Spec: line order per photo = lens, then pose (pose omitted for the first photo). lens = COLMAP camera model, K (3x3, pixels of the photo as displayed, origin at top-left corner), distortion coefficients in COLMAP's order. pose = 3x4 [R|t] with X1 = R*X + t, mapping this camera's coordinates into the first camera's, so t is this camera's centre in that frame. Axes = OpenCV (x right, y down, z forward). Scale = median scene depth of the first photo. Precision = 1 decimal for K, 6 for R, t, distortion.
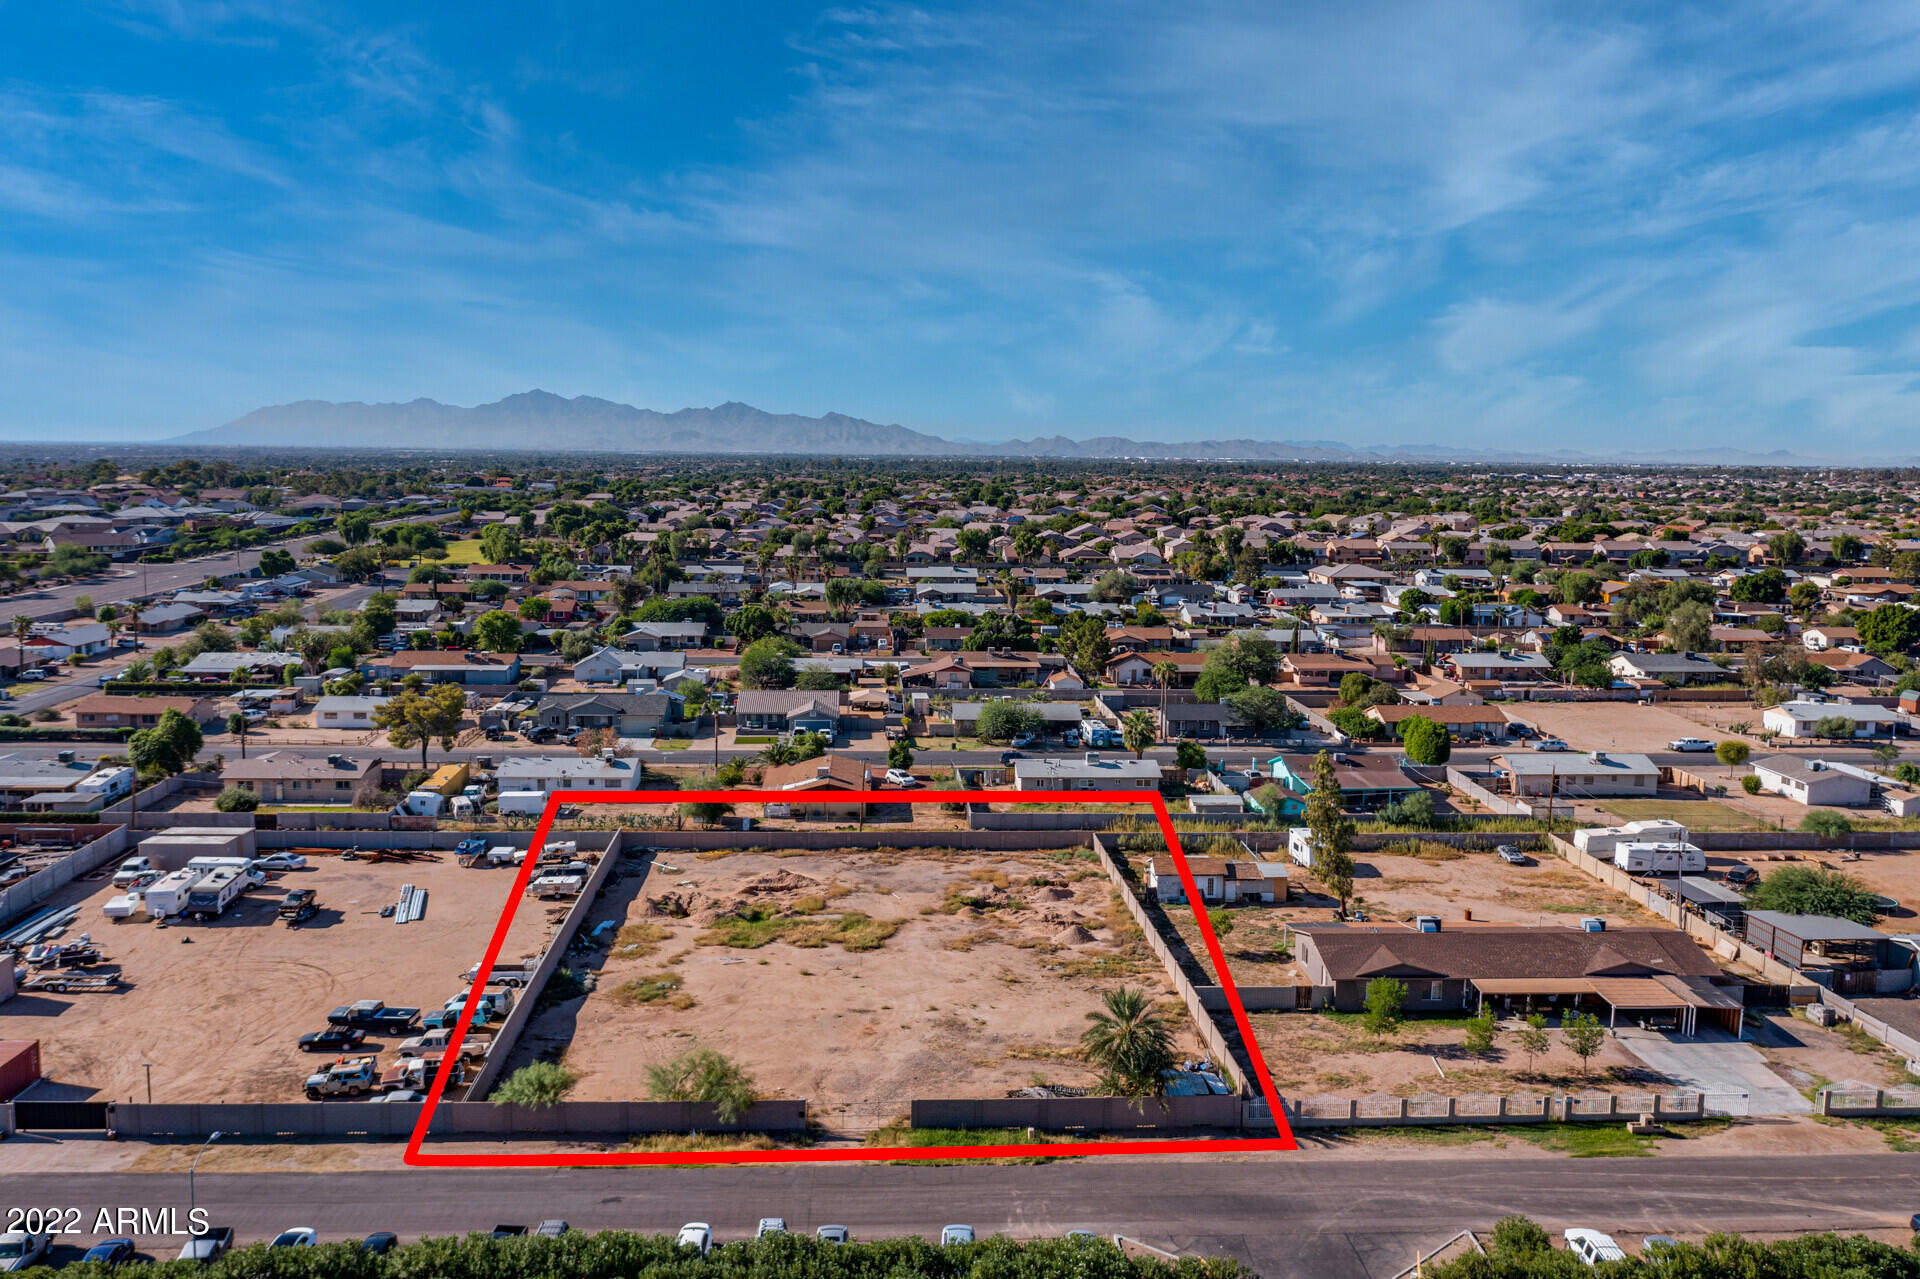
lens RADIAL K [[1517.6, 0, 954.2], [0, 1517.6, 640.0], [0, 0, 1]] dist [-0.012890, 0.003607]
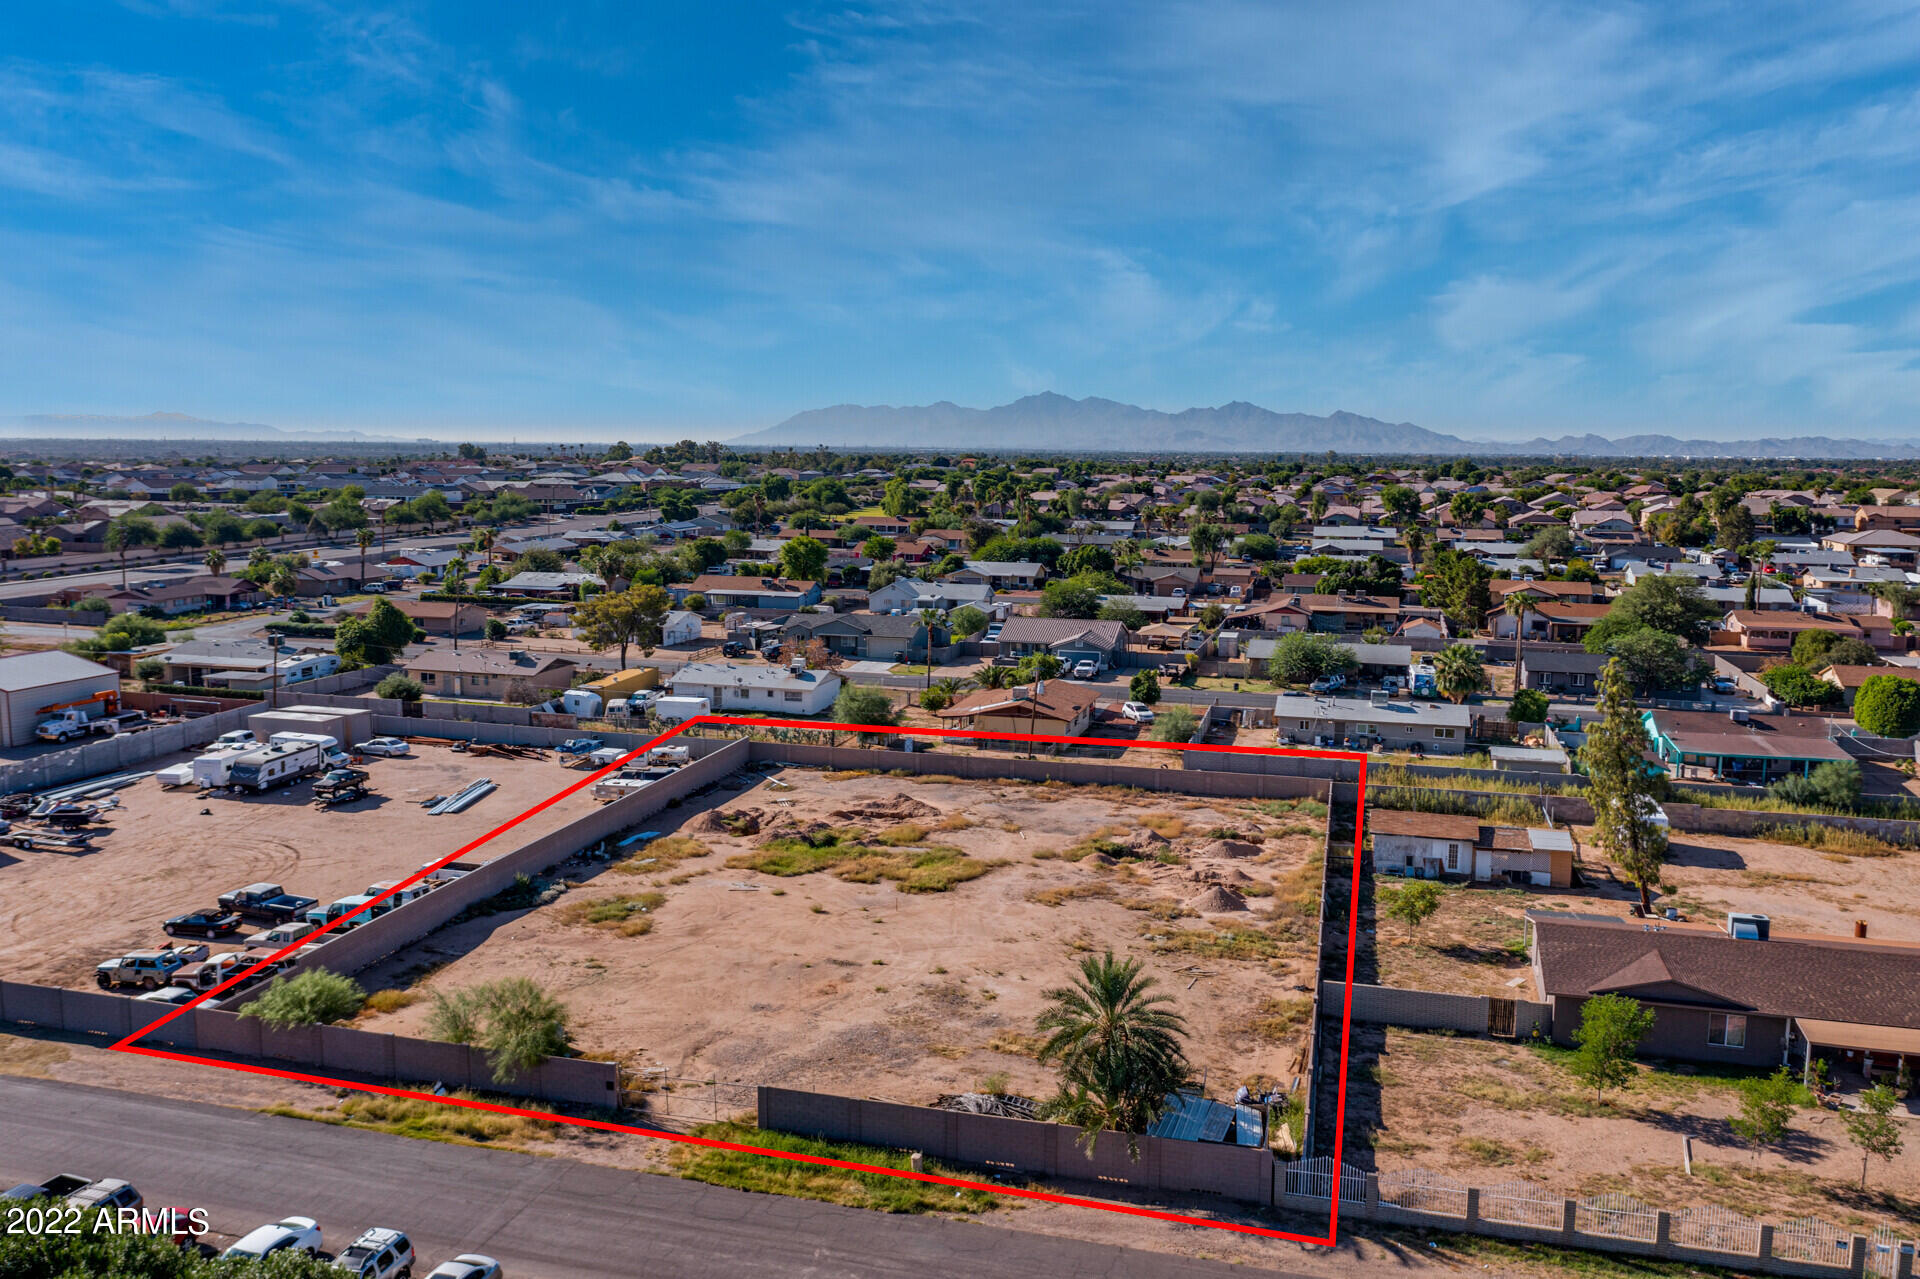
lens RADIAL K [[1517.6, 0, 952.1], [0, 1517.6, 638.5], [0, 0, 1]] dist [-0.012890, 0.003607]
pose [[0.946682, 0.037253, -0.320009, 0.172708], [-0.037594, 0.999280, 0.005115, 0.068552], [0.319969, 0.007189, 0.947401, 0.268433]]
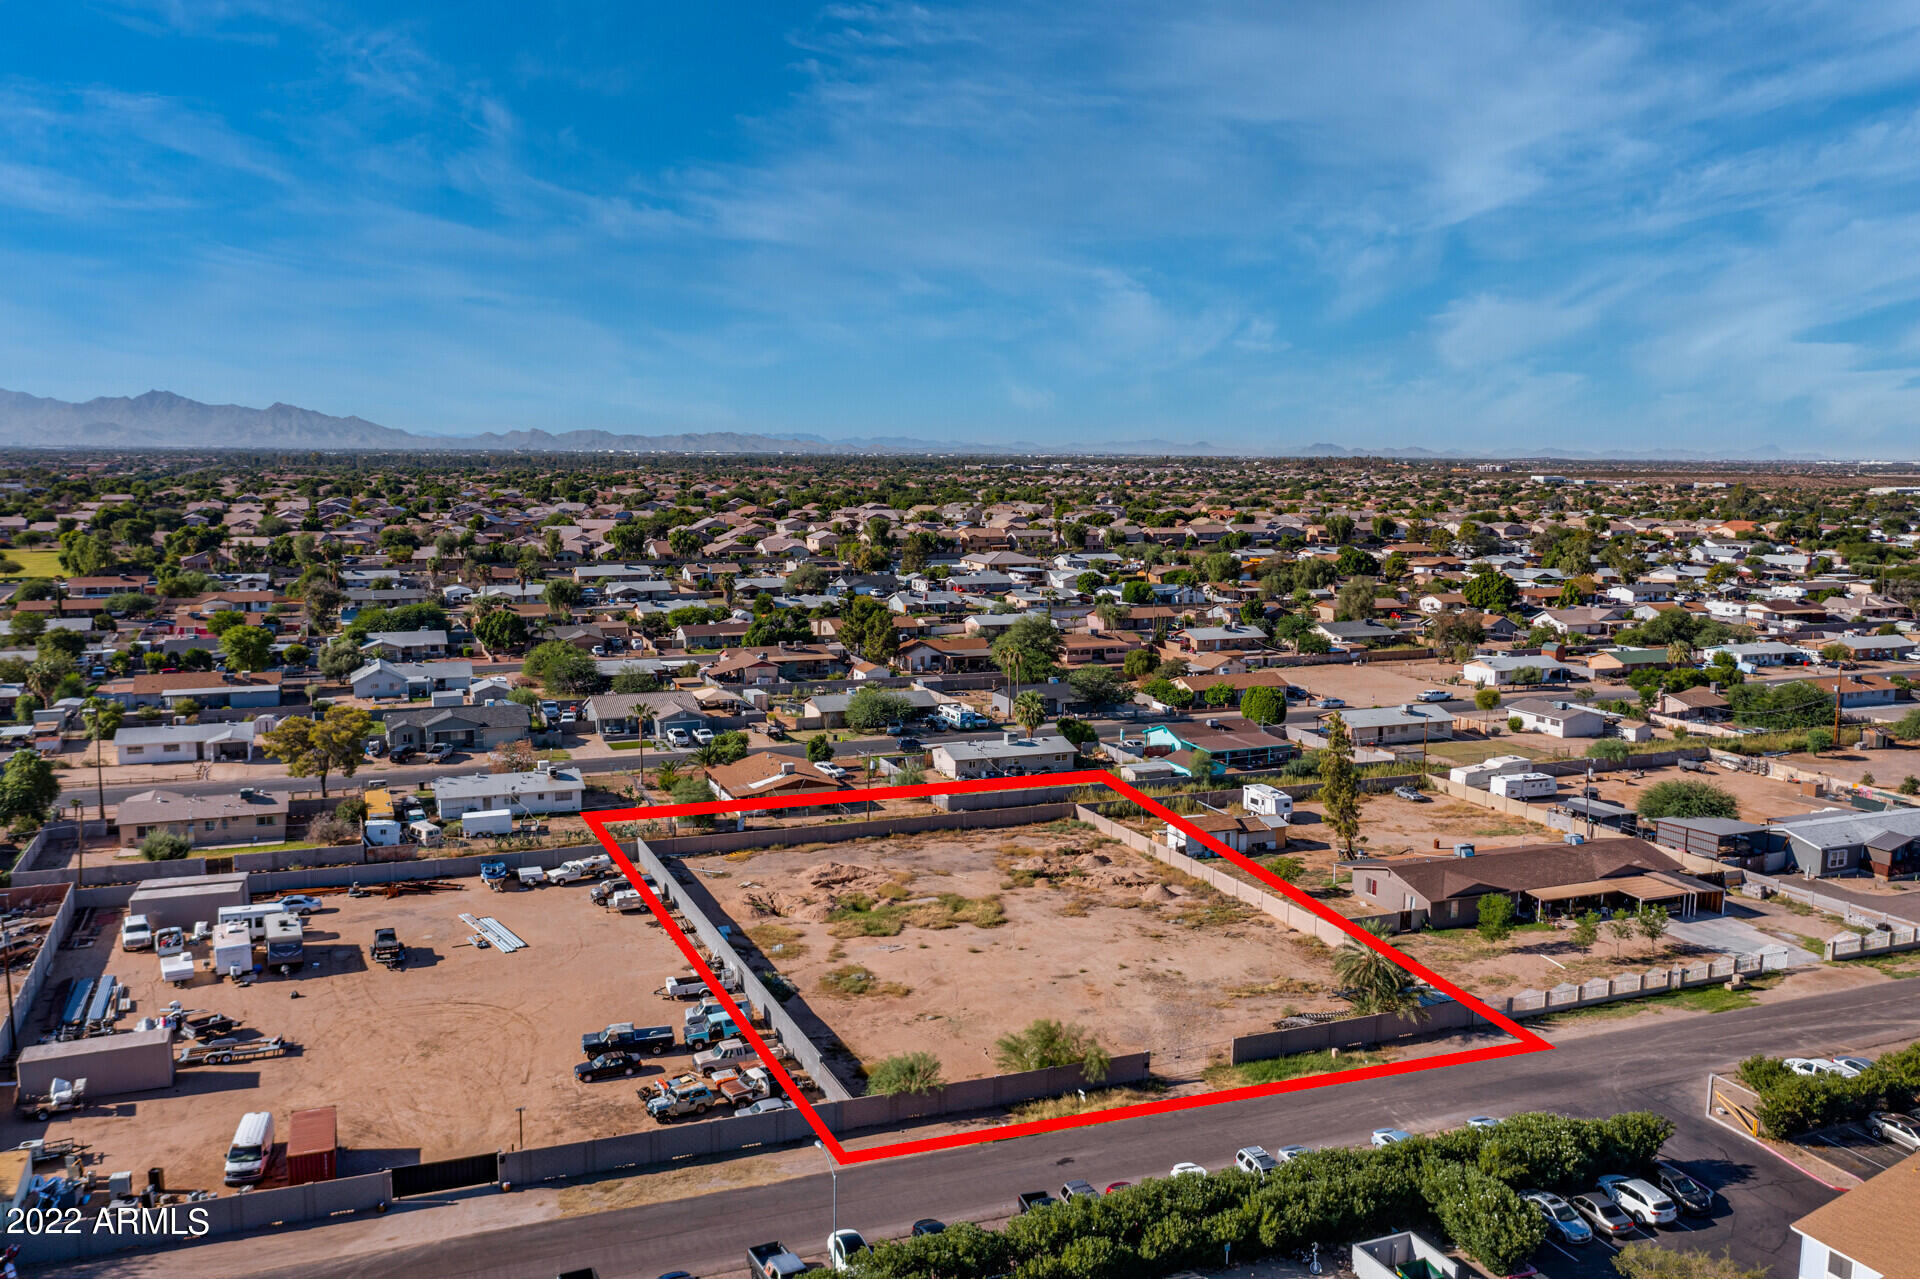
lens RADIAL K [[1517.6, 0, 958.0], [0, 1517.6, 633.4], [0, 0, 1]] dist [-0.012890, 0.003607]
pose [[0.943039, -0.043187, 0.329868, -0.384444], [0.043054, 0.999043, 0.007712, -0.006746], [-0.329885, 0.006929, 0.943996, 0.012030]]
